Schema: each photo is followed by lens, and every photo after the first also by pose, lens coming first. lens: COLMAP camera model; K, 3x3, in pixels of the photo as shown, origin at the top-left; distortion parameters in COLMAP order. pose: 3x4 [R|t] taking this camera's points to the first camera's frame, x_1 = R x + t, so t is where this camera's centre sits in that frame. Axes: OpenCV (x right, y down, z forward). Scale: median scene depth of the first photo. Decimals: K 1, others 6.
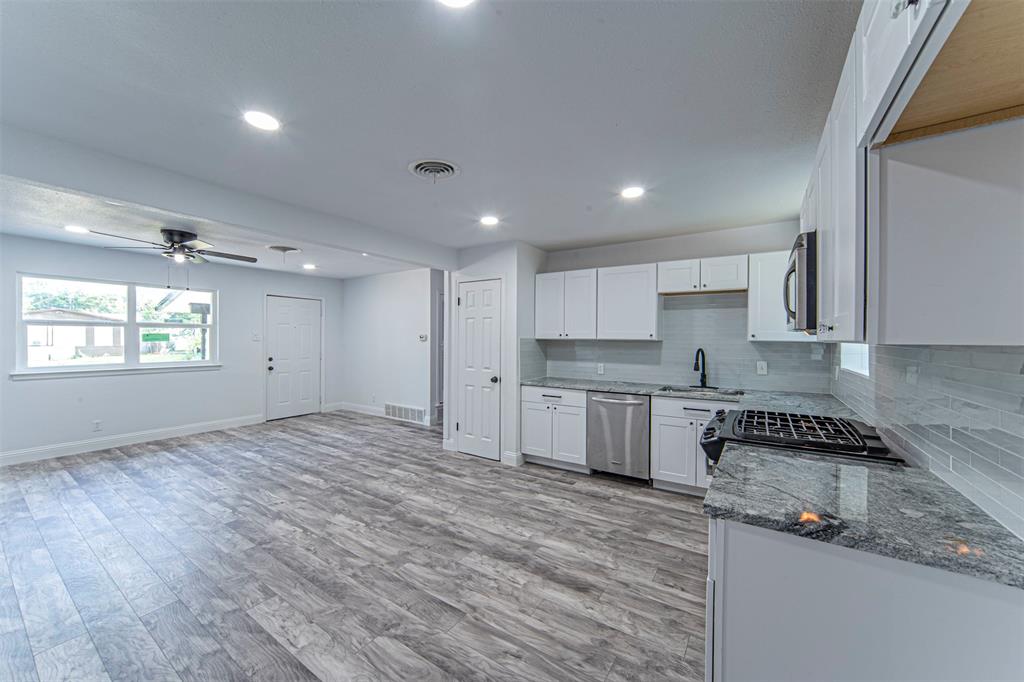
lens RADIAL K [[380.9, 0, 510.6], [0, 380.9, 339.5], [0, 0, 1]] dist [-0.010992, 0.001281]
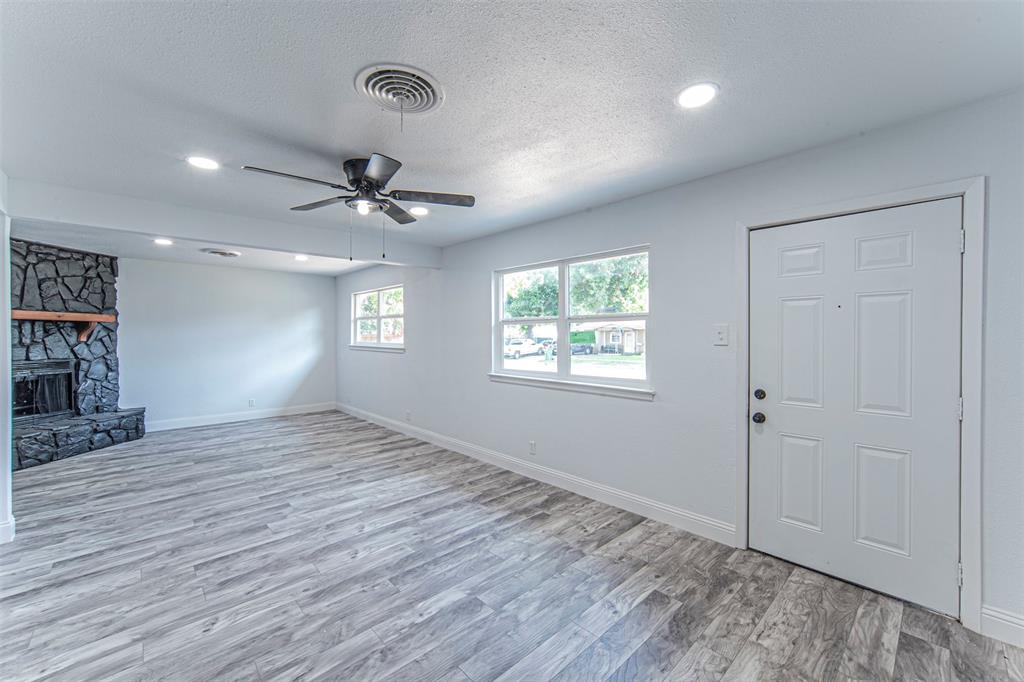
lens RADIAL K [[411.4, 0, 510.9], [0, 411.4, 340.0], [0, 0, 1]] dist [-0.018818, 0.008378]
pose [[-0.224351, 0.003619, -0.974502, -0.295942], [-0.006068, 0.999969, 0.005111, -0.005577], [0.974489, 0.007060, -0.224322, 1.457162]]
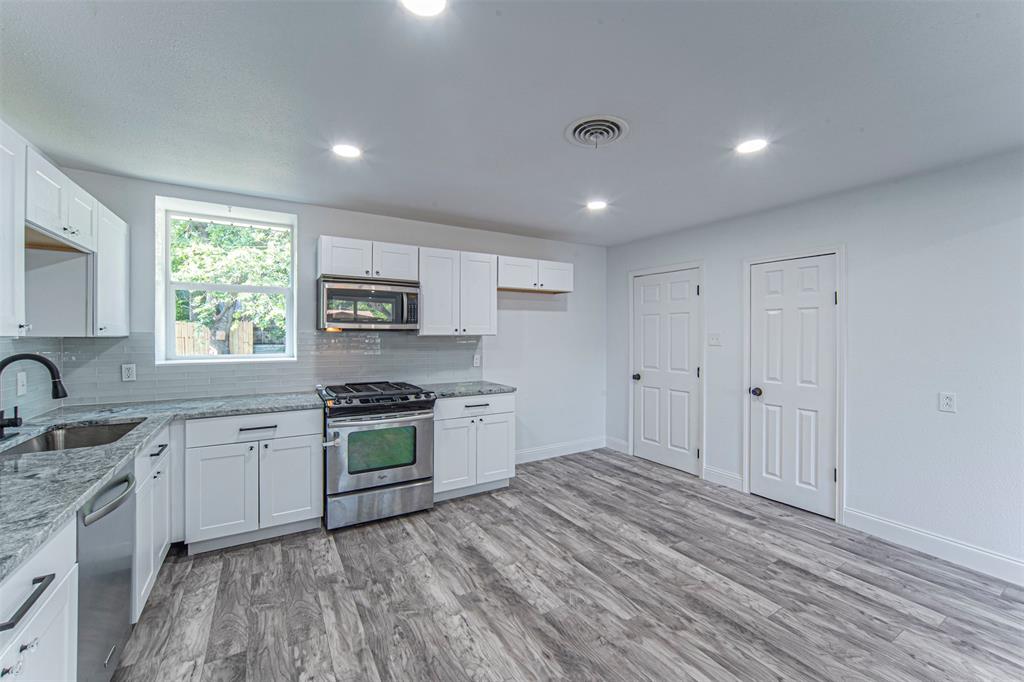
lens RADIAL K [[411.4, 0, 514.9], [0, 411.4, 338.0], [0, 0, 1]] dist [-0.018818, 0.008378]
pose [[-0.905657, -0.009870, 0.423896, -0.270301], [-0.004822, 0.999904, 0.012980, -0.005491], [-0.423983, 0.009712, -0.905618, 1.210757]]
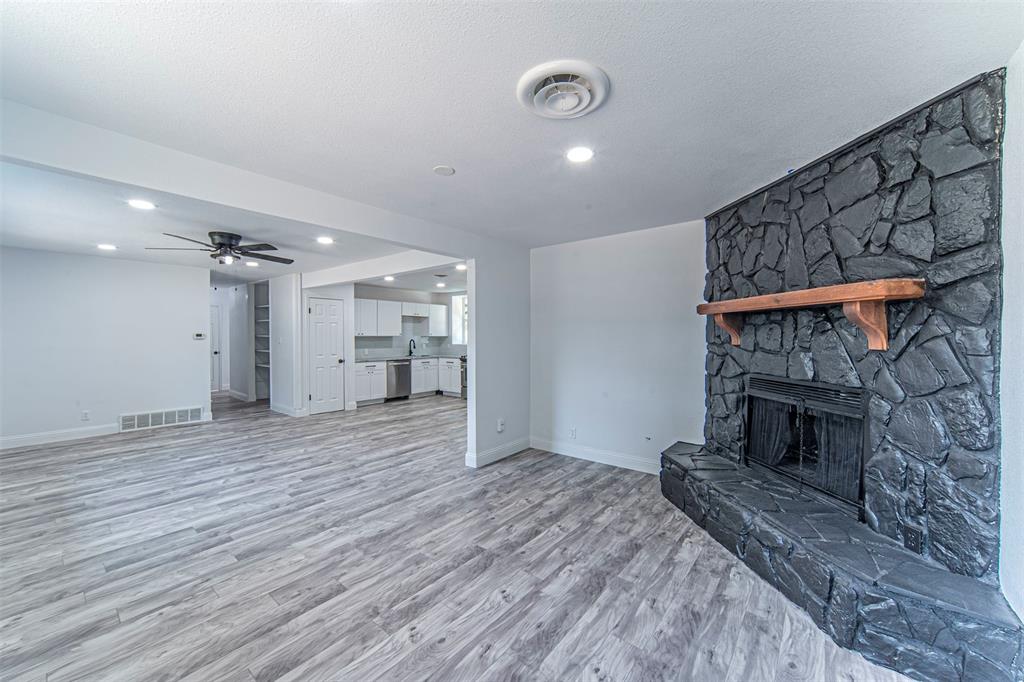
lens RADIAL K [[392.4, 0, 507.1], [0, 392.4, 338.3], [0, 0, 1]] dist [-0.013147, 0.003009]
pose [[0.097885, -0.012637, 0.995117, -1.962157], [0.005072, 0.999913, 0.012199, -0.010959], [-0.995185, 0.003853, 0.097941, 0.148955]]
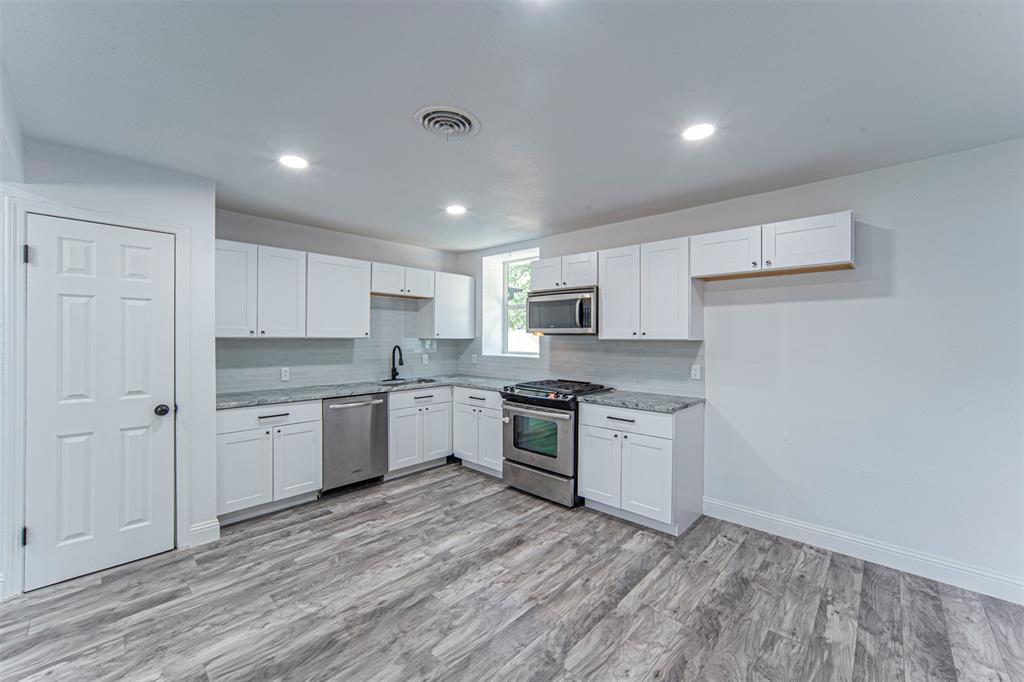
lens RADIAL K [[411.4, 0, 508.3], [0, 411.4, 338.6], [0, 0, 1]] dist [-0.018818, 0.008378]
pose [[0.169634, -0.007762, 0.985476, -0.652217], [-0.001551, 0.999966, 0.008143, -0.007260], [-0.985506, -0.002910, 0.169617, 0.471877]]
